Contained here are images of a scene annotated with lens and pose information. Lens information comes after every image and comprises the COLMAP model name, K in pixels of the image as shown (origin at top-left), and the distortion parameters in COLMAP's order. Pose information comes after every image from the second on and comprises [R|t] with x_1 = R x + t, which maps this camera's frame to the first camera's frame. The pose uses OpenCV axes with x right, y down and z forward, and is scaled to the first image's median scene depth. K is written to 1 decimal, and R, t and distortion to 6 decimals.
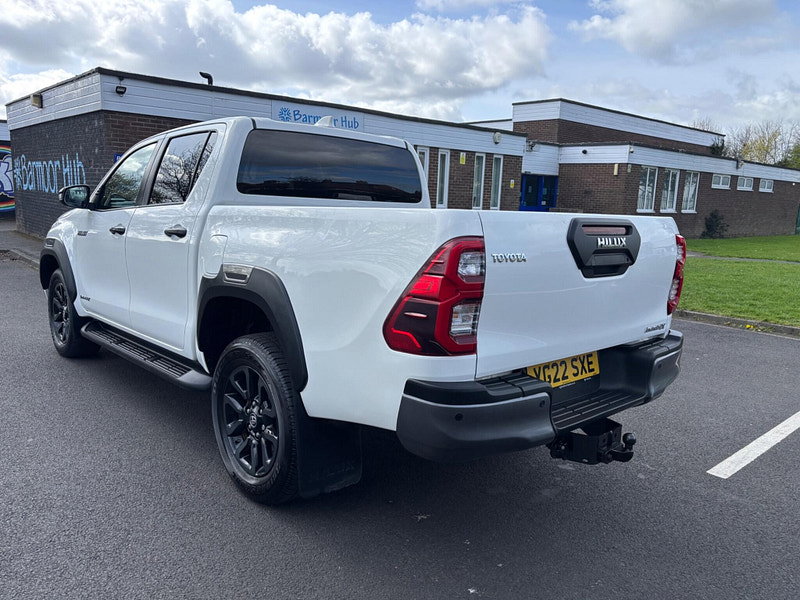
lens RADIAL K [[622.6, 0, 400.0], [0, 622.6, 300.0], [0, 0, 1]] dist [0.012404, 0.002114]
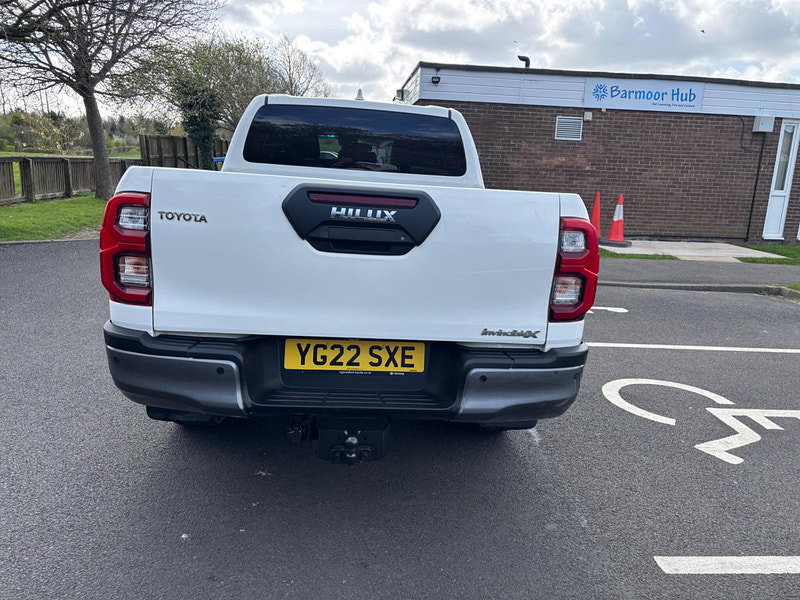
lens RADIAL K [[614.5, 0, 400.0], [0, 614.5, 300.0], [0, 0, 1]] dist [0.067430, -0.067865]
pose [[0.789498, 0.134817, -0.598763, 0.798341], [-0.121088, 0.990616, 0.063386, -0.030276], [0.601689, 0.022460, 0.798414, 0.309851]]
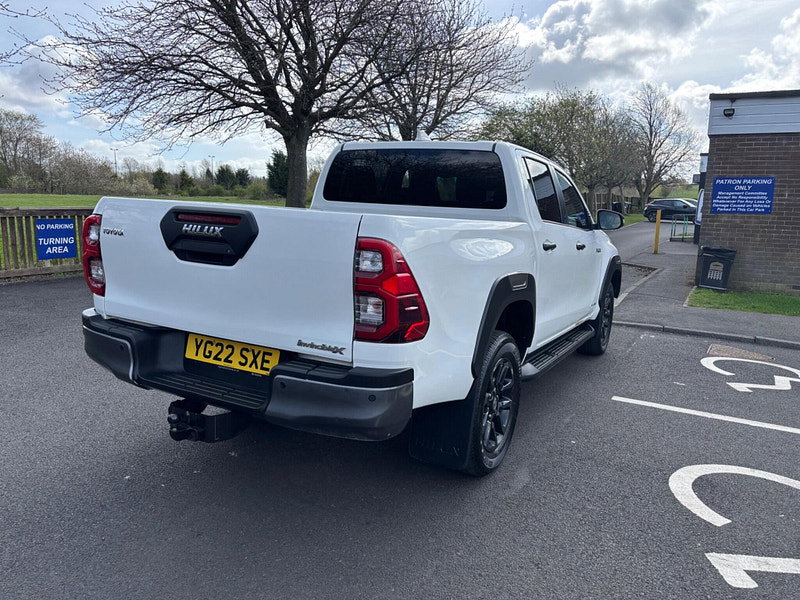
lens RADIAL K [[614.5, 0, 400.0], [0, 614.5, 300.0], [0, 0, 1]] dist [0.067430, -0.067865]
pose [[0.316777, 0.124201, -0.940333, 1.253625], [-0.175862, 0.981891, 0.070446, -0.094784], [0.932054, 0.143053, 0.332882, 0.863480]]
